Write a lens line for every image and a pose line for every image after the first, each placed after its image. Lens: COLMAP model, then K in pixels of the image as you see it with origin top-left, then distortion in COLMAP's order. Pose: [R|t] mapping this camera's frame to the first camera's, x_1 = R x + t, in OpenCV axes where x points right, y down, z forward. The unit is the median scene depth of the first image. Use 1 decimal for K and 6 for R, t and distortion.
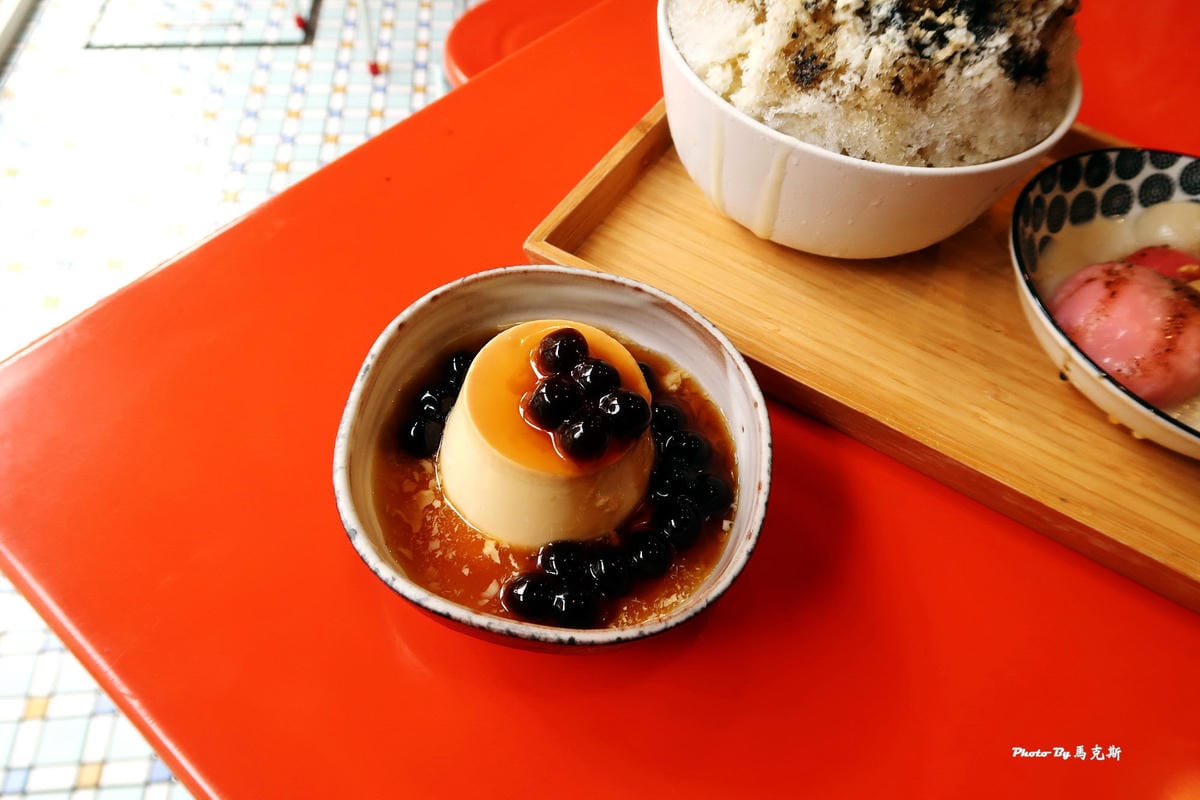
lens RADIAL K [[853.2, 0, 583.1], [0, 853.2, 375.8], [0, 0, 1]] dist [-0.021008, 0.002625]
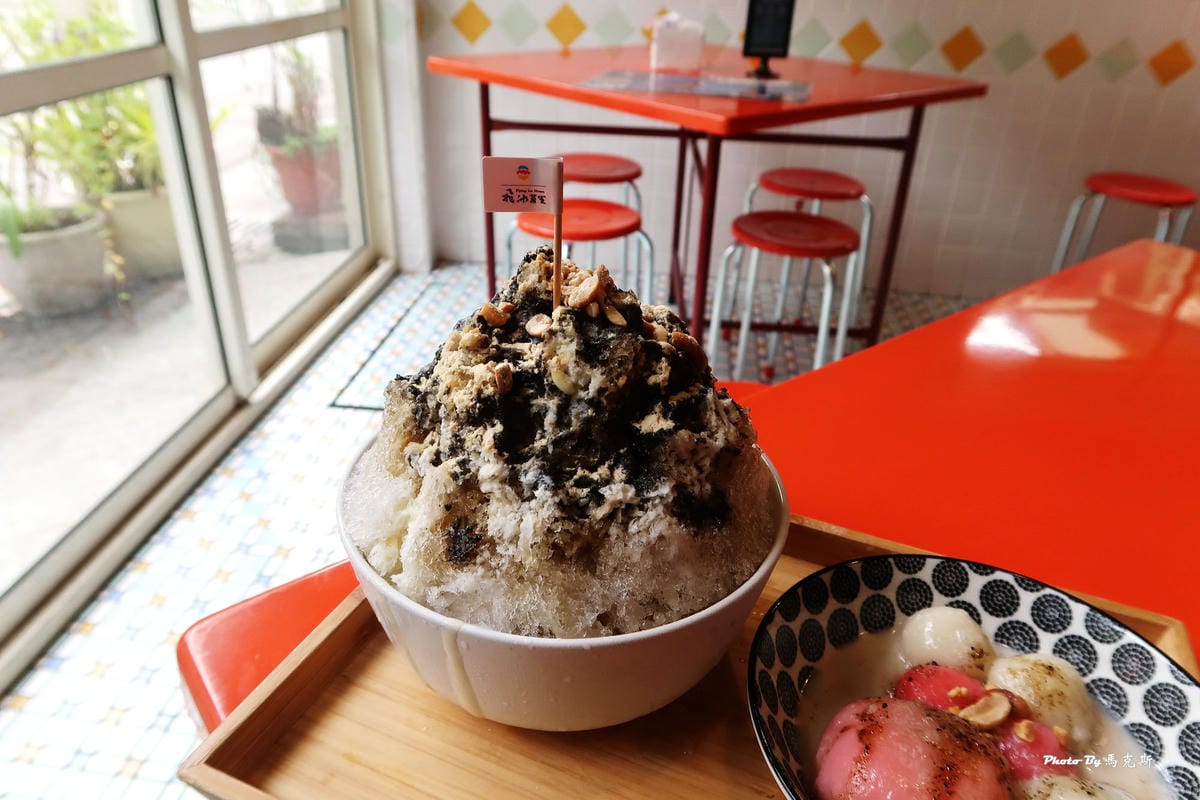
lens RADIAL K [[853.2, 0, 583.1], [0, 853.2, 375.8], [0, 0, 1]] dist [-0.021008, 0.002625]
pose [[0.989905, -0.096629, 0.103686, 0.305284], [0.131114, 0.902153, -0.411011, -0.127432], [-0.053825, 0.420457, 0.905715, 0.091853]]
